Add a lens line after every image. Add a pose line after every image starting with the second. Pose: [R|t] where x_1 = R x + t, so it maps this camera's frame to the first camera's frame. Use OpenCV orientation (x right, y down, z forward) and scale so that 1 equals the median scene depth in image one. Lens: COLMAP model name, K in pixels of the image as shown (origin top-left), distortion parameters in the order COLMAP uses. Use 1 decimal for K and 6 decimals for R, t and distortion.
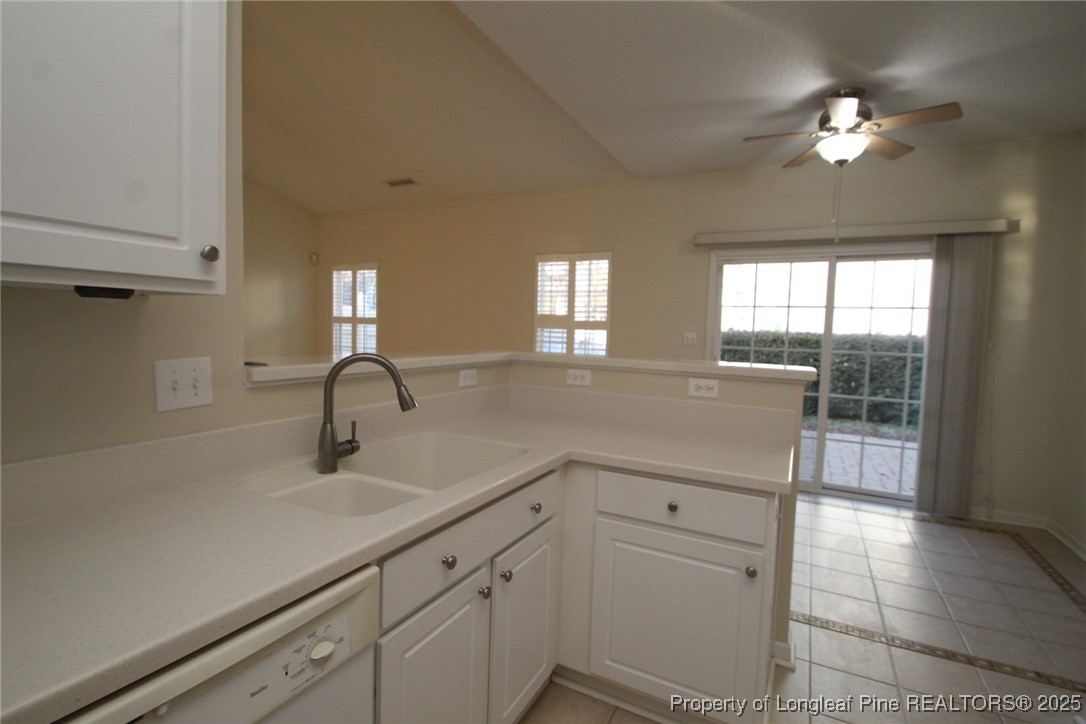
lens RADIAL K [[503.0, 0, 540.3], [0, 503.0, 357.4], [0, 0, 1]] dist [0.004061, -0.012302]
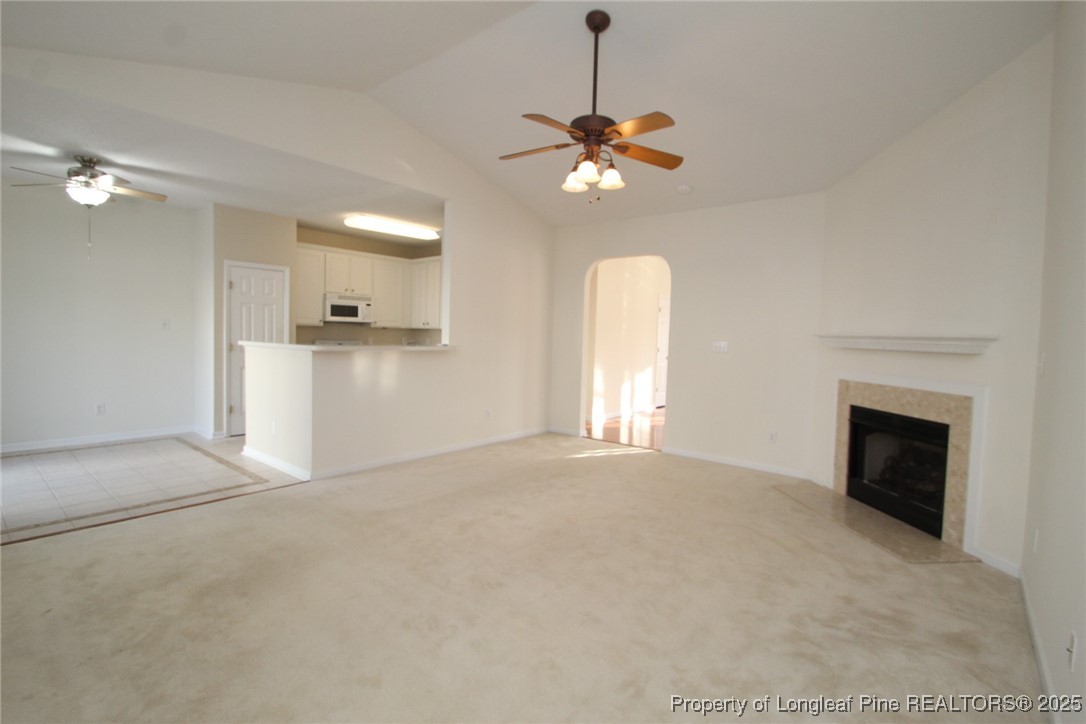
lens RADIAL K [[505.8, 0, 543.2], [0, 505.8, 356.7], [0, 0, 1]] dist [0.002112, -0.008944]
pose [[-0.977471, -0.063846, 0.201182, -0.836923], [-0.041866, 0.992862, 0.111678, -0.141527], [-0.206876, 0.100739, -0.973167, 1.813648]]
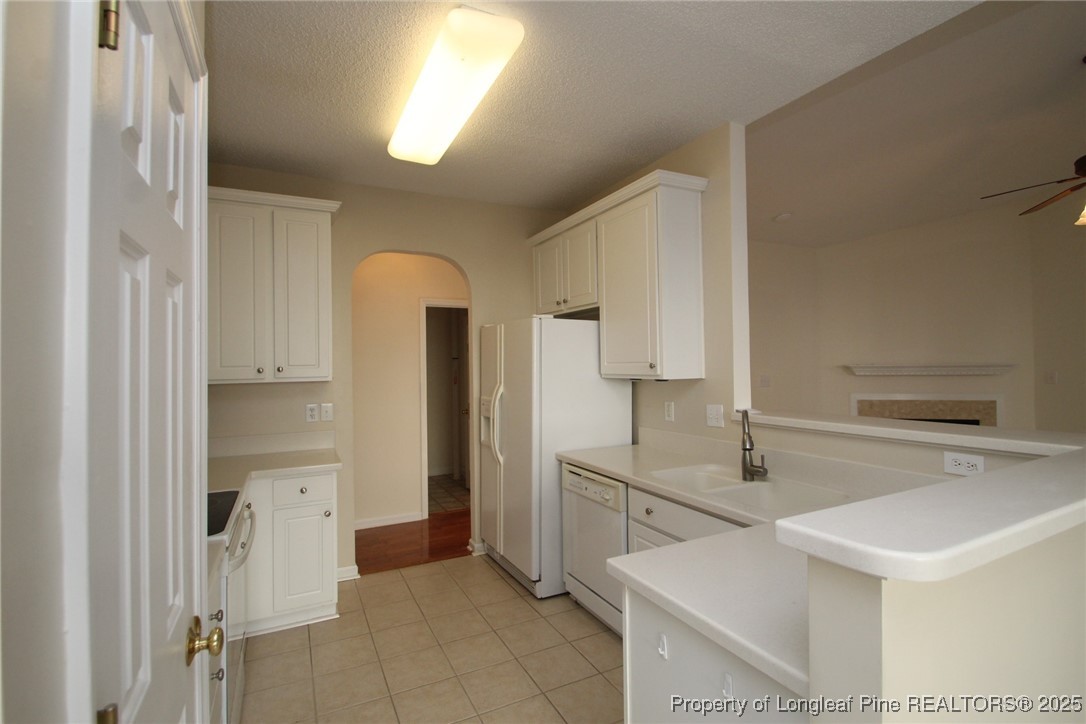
lens RADIAL K [[503.0, 0, 540.3], [0, 503.0, 357.4], [0, 0, 1]] dist [0.004061, -0.012302]
pose [[-0.580654, -0.032564, -0.813499, 0.543971], [-0.051478, 0.998669, -0.003234, -0.055663], [0.812522, 0.039999, -0.581557, 0.565209]]
